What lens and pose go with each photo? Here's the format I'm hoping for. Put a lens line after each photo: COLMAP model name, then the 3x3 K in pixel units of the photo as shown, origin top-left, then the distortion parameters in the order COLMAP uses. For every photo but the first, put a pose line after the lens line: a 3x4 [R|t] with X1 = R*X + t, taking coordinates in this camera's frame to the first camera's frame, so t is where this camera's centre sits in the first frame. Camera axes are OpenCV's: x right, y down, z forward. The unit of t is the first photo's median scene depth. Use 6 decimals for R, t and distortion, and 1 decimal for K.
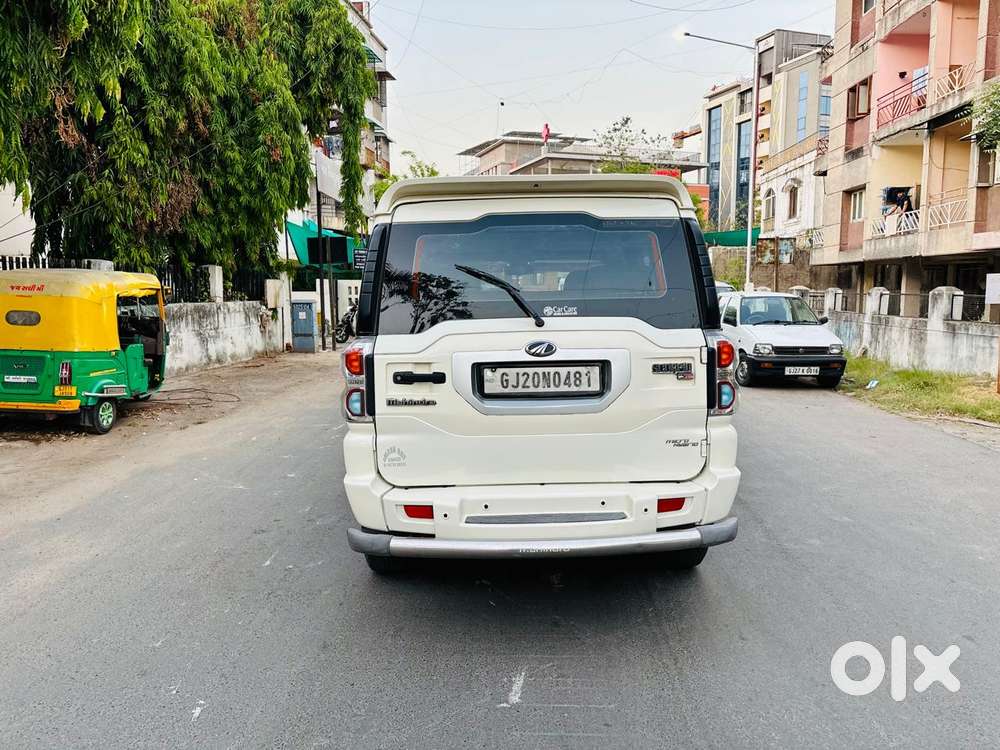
lens RADIAL K [[753.6, 0, 507.0], [0, 753.6, 372.4], [0, 0, 1]] dist [0.049810, -0.044897]
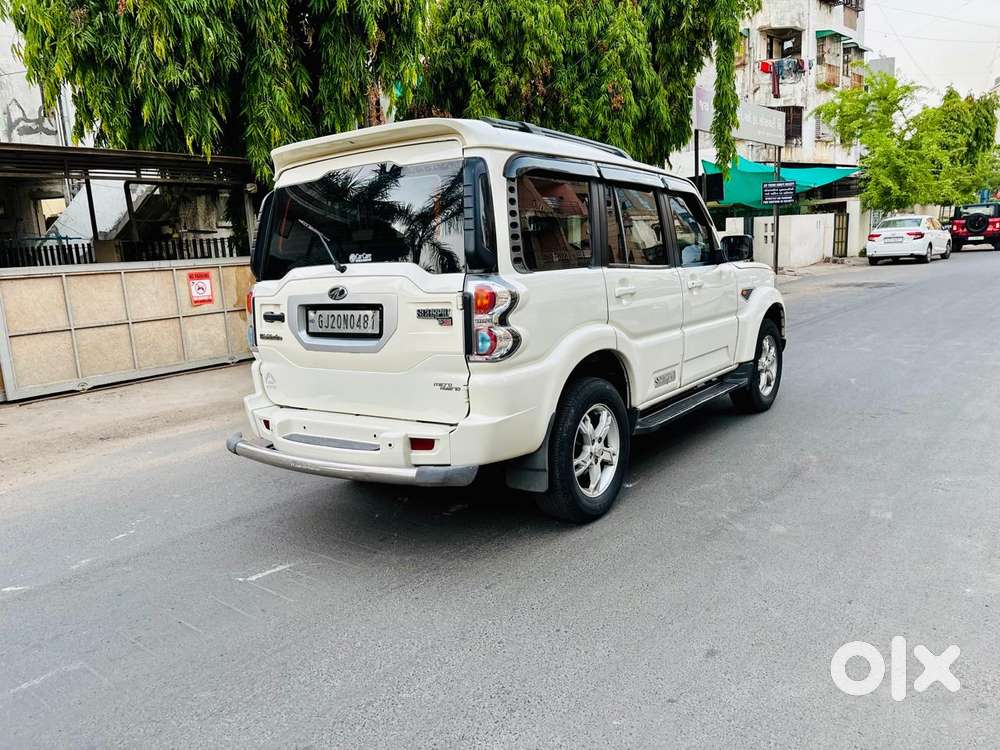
lens RADIAL K [[753.0, 0, 498.5], [0, 753.0, 380.0], [0, 0, 1]] dist [0.048908, -0.046880]
pose [[0.791732, 0.071686, -0.606648, 0.501629], [-0.017922, 0.995389, 0.094232, -0.007379], [0.610606, -0.063734, 0.789366, 0.136696]]
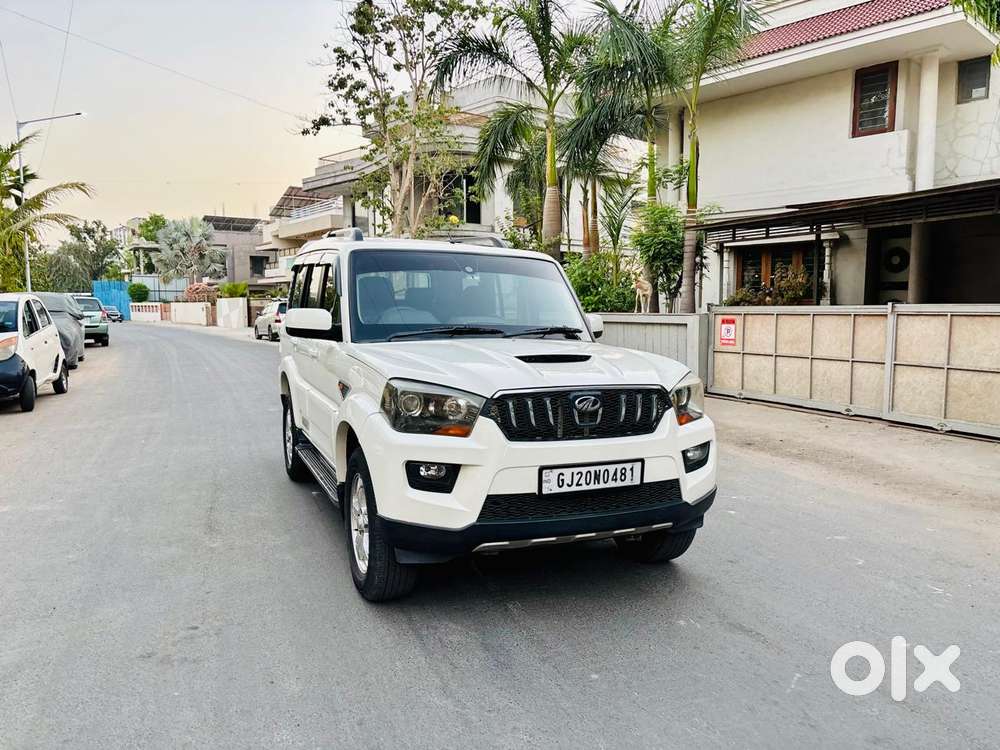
lens RADIAL K [[755.3, 0, 507.6], [0, 755.3, 375.9], [0, 0, 1]] dist [0.059773, -0.060828]
pose [[-0.927543, 0.036747, -0.371905, 0.281250], [-0.038654, 0.980383, 0.193275, -0.183197], [0.371711, 0.193647, -0.907927, 1.773052]]
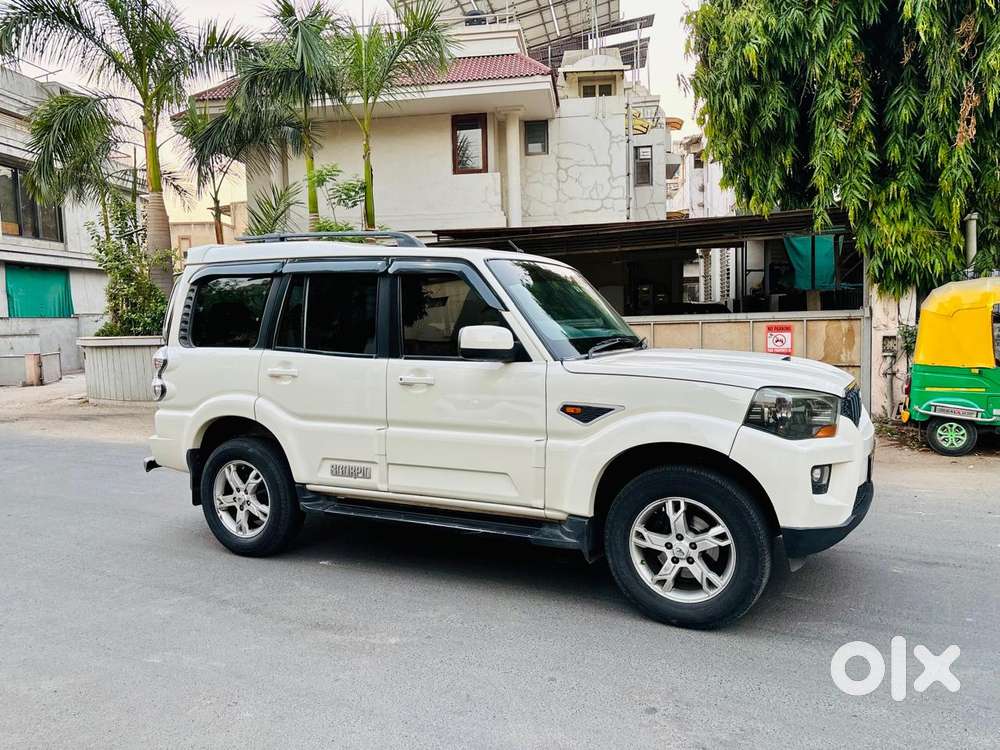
lens RADIAL K [[753.6, 0, 507.0], [0, 753.6, 372.4], [0, 0, 1]] dist [0.049810, -0.044897]
pose [[-0.475556, 0.076868, -0.876321, 0.732310], [-0.068363, 0.989933, 0.123933, -0.135761], [0.877025, 0.118845, -0.465514, 1.313947]]
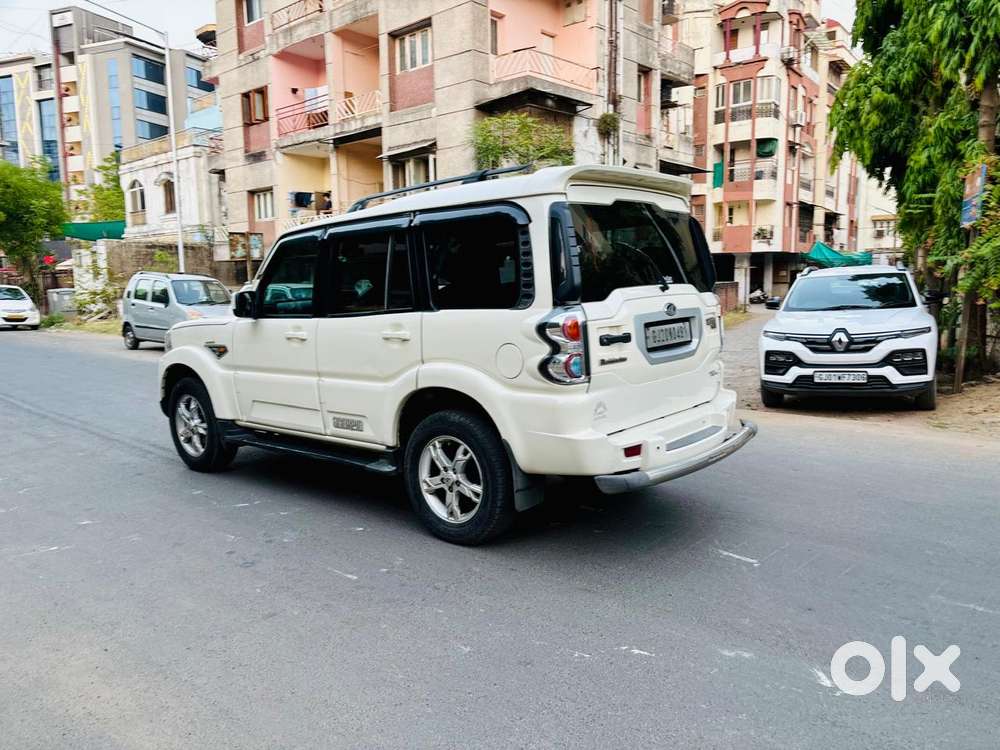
lens RADIAL K [[755.3, 0, 507.6], [0, 755.3, 375.9], [0, 0, 1]] dist [0.059773, -0.060828]
pose [[0.654754, -0.100405, 0.749144, -0.605160], [0.096167, 0.994149, 0.049193, -0.005254], [-0.749699, 0.039834, 0.660579, 0.194965]]
